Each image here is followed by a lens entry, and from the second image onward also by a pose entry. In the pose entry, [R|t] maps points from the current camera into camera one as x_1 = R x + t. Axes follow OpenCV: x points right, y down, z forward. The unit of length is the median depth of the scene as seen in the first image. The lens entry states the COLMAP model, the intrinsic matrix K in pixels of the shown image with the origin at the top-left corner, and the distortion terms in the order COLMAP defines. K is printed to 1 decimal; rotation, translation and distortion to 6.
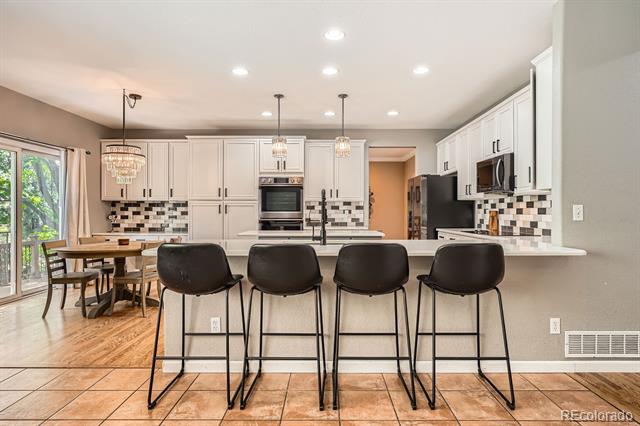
lens RADIAL K [[347.1, 0, 317.3], [0, 347.1, 215.0], [0, 0, 1]] dist [-0.000270, -0.001221]
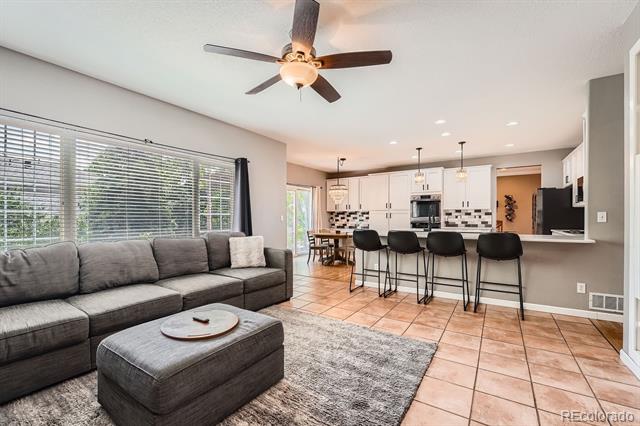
lens RADIAL K [[255.8, 0, 317.0], [0, 255.8, 216.4], [0, 0, 1]] dist [-0.012887, -0.000279]
pose [[0.840575, -0.005164, -0.541670, 0.109548], [-0.001363, 0.999931, -0.011648, 0.001899], [0.541693, 0.010530, 0.840510, -0.237112]]
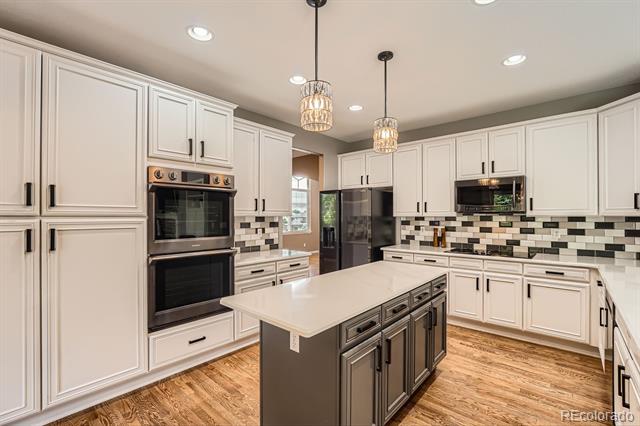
lens RADIAL K [[287.1, 0, 319.9], [0, 287.1, 215.8], [0, 0, 1]] dist [-0.004632, -0.001224]
pose [[0.652896, -0.000484, 0.757447, -0.313828], [0.011727, 0.999886, -0.009469, -0.037074], [-0.757356, 0.015065, 0.652828, 0.590850]]
